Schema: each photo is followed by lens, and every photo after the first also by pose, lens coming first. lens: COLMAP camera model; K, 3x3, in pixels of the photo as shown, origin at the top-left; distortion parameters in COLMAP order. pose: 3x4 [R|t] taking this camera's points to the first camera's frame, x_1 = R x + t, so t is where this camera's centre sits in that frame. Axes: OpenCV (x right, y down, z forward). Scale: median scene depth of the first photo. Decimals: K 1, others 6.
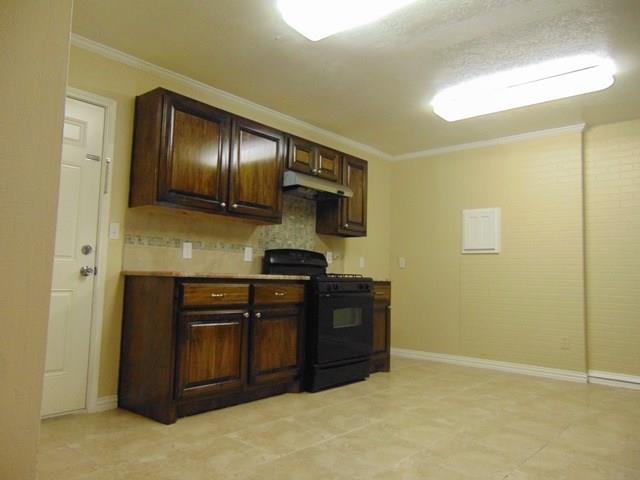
lens RADIAL K [[483.6, 0, 321.7], [0, 483.6, 235.9], [0, 0, 1]] dist [-0.018567, 0.047882]
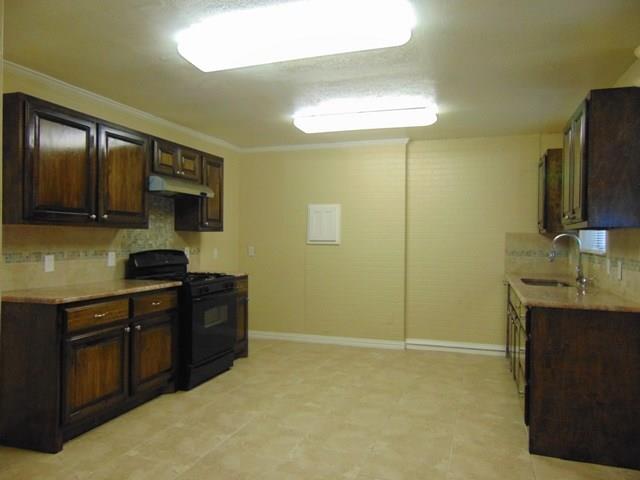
lens RADIAL K [[483.6, 0, 321.1], [0, 483.6, 235.3], [0, 0, 1]] dist [-0.018567, 0.047882]
pose [[0.927141, -0.018060, 0.374276, -0.139156], [-0.015721, 0.996084, 0.087008, -0.114930], [-0.374382, -0.086553, 0.923226, -0.061570]]
